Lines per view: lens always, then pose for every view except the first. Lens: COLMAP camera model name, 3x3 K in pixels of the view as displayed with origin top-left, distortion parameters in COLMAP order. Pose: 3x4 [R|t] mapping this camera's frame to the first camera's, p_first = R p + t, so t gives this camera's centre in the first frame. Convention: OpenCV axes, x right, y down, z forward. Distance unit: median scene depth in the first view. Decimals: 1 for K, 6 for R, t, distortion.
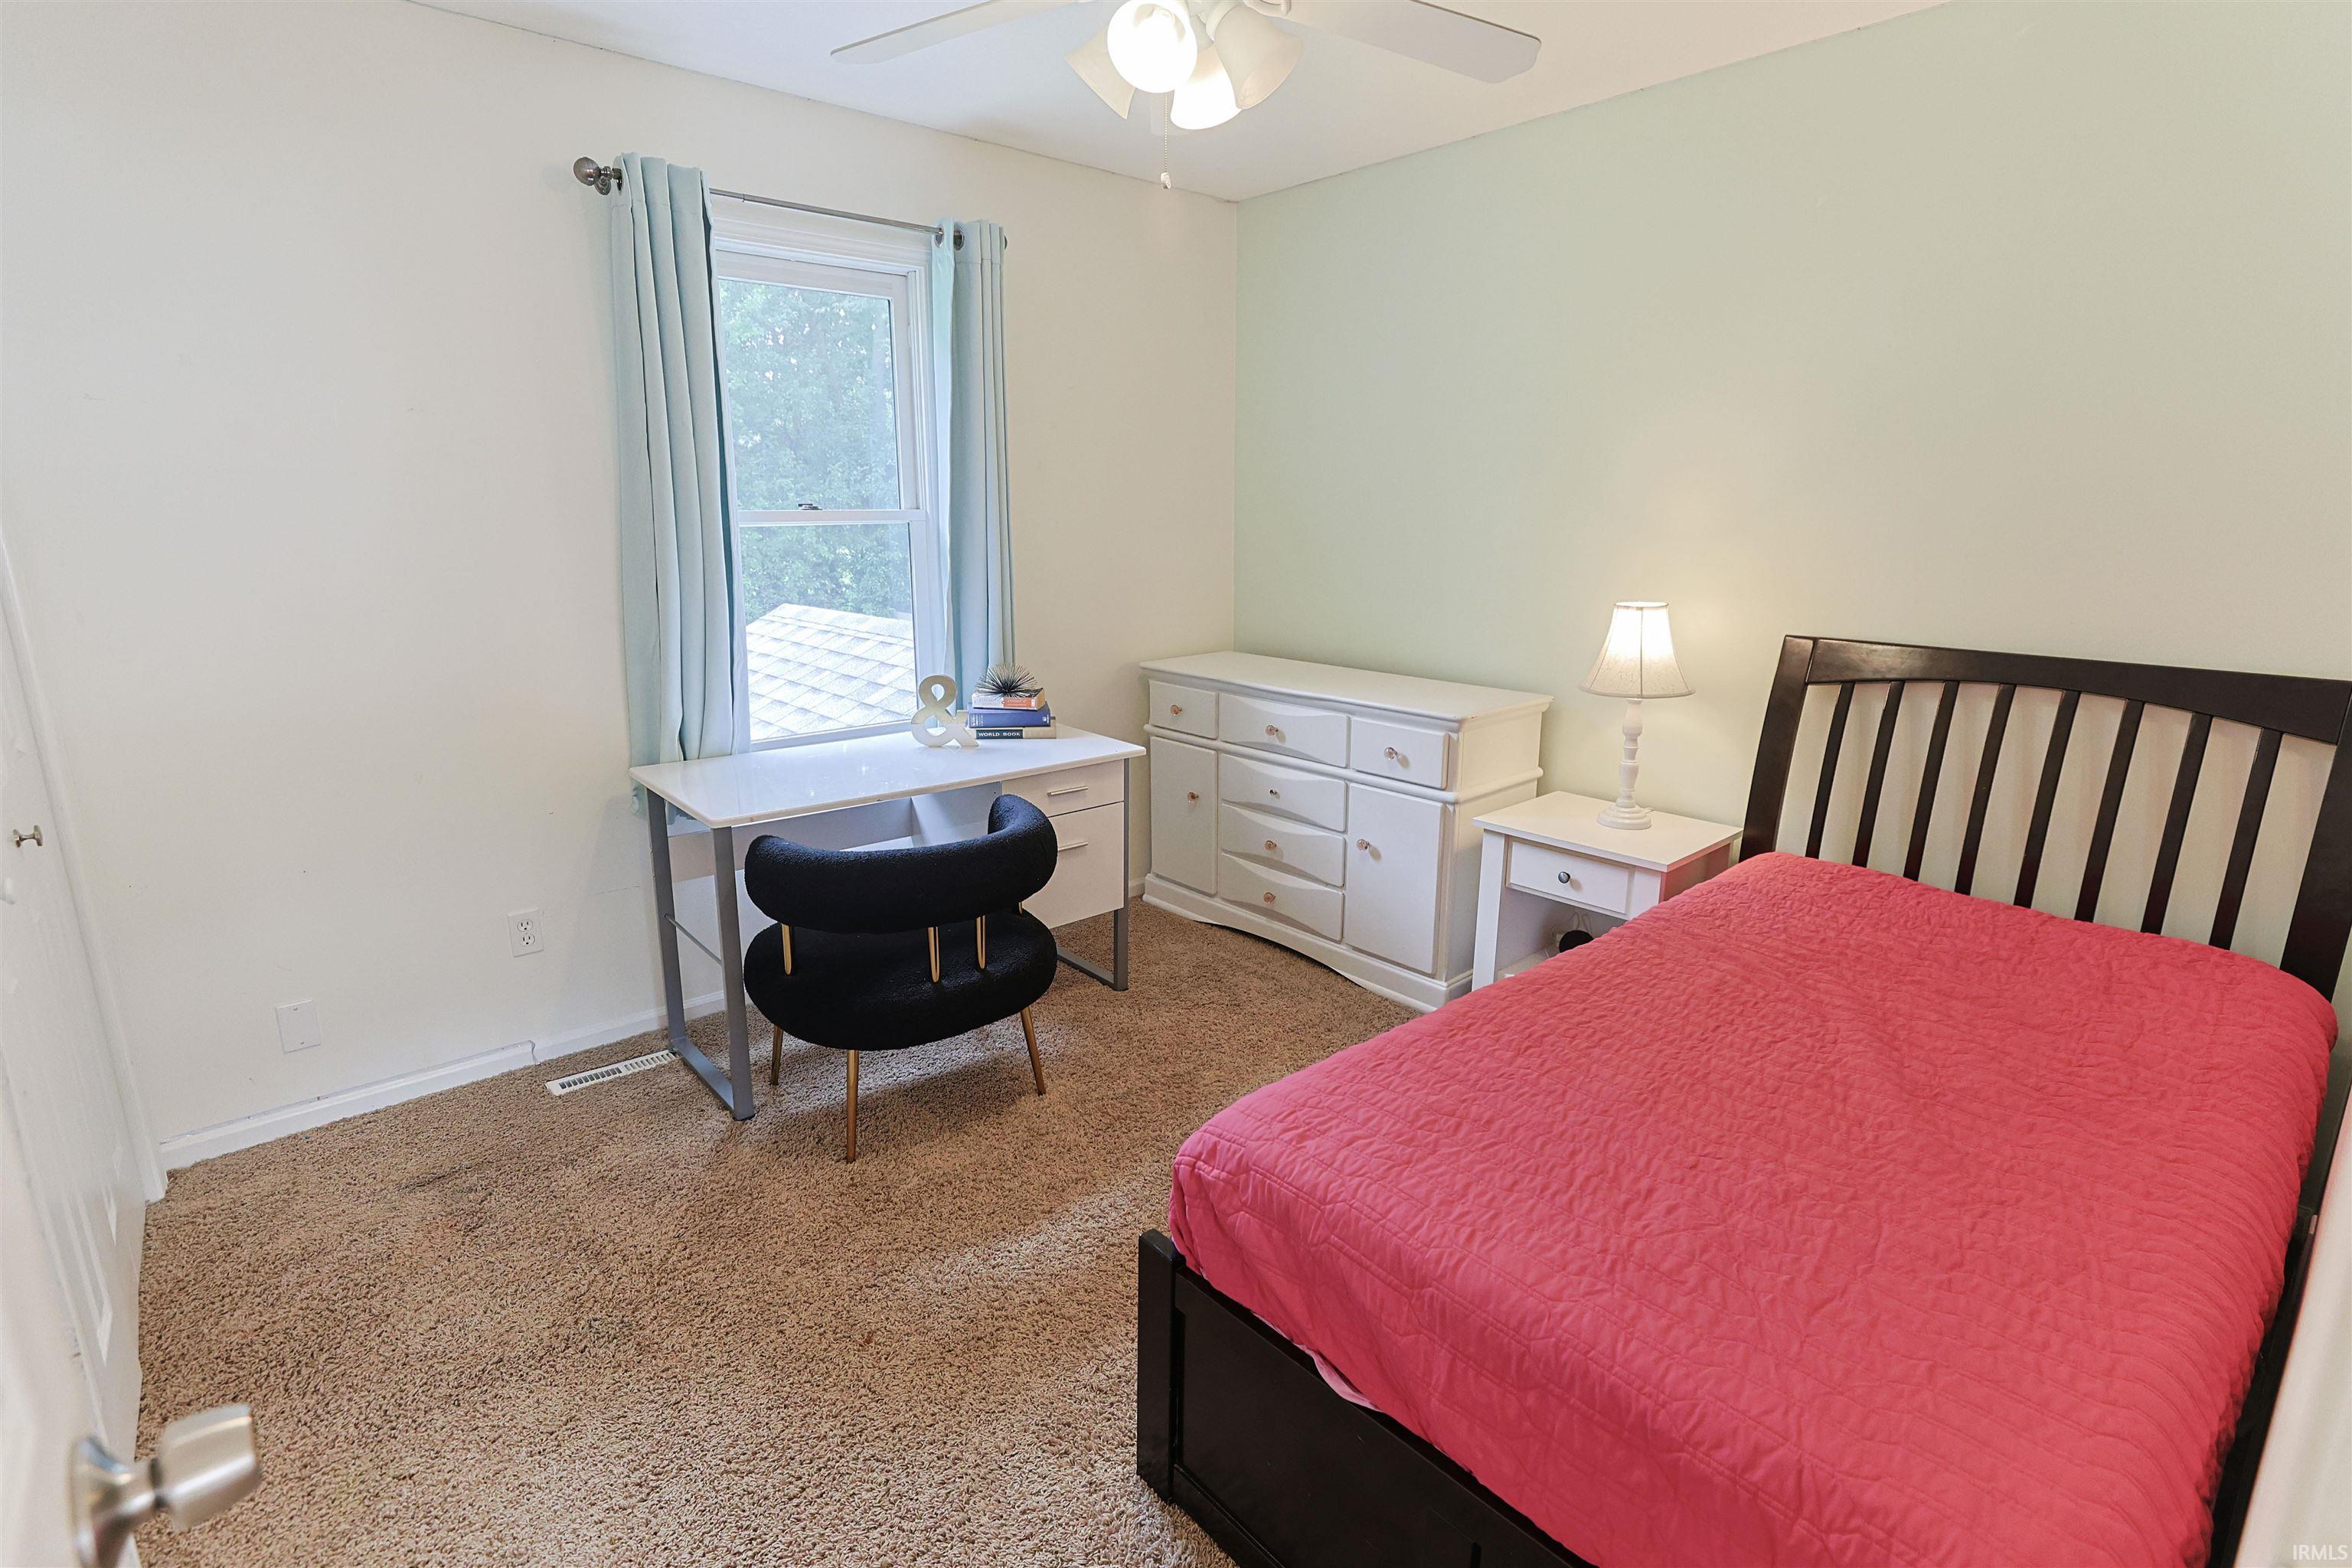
lens RADIAL K [[1143.9, 0, 1172.3], [0, 1143.9, 782.6], [0, 0, 1]] dist [-0.001345, 0.001016]
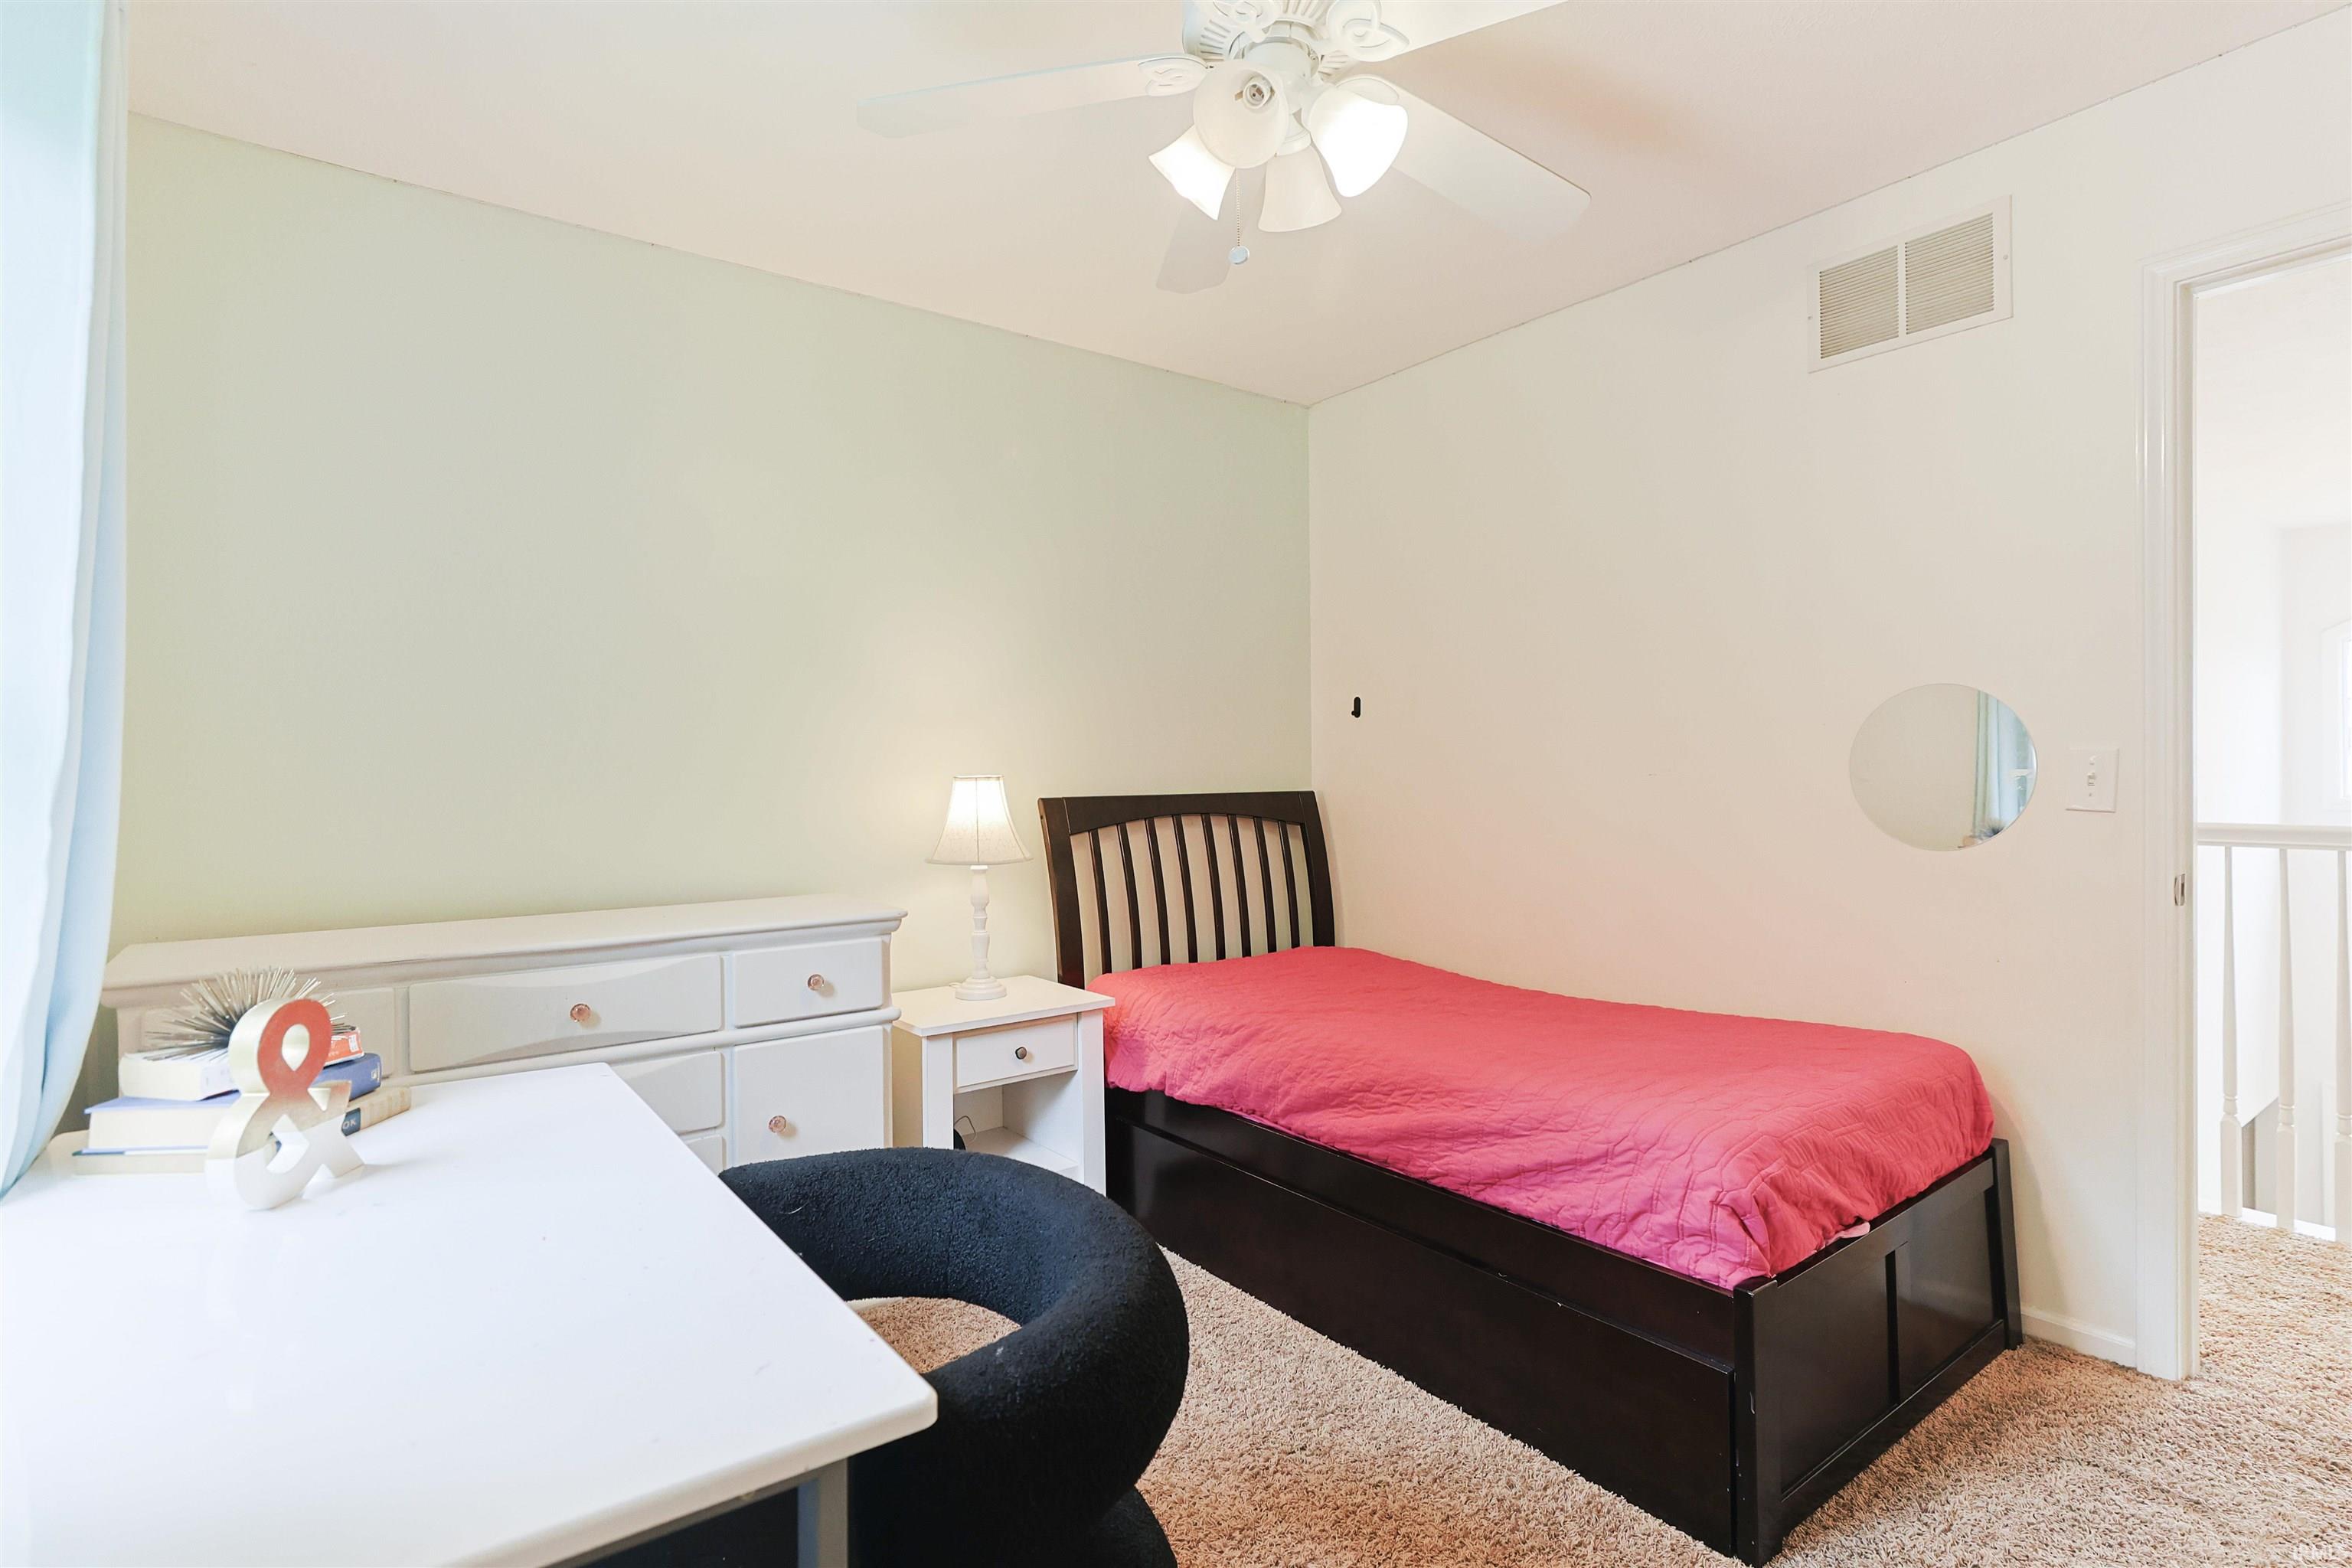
lens RADIAL K [[1143.9, 0, 1186.1], [0, 1143.9, 791.6], [0, 0, 1]] dist [-0.001345, 0.001016]
pose [[0.084471, -0.023393, 0.996151, -0.553187], [0.250552, 0.968102, 0.001488, -0.088917], [-0.964411, 0.249462, 0.087638, 0.664535]]
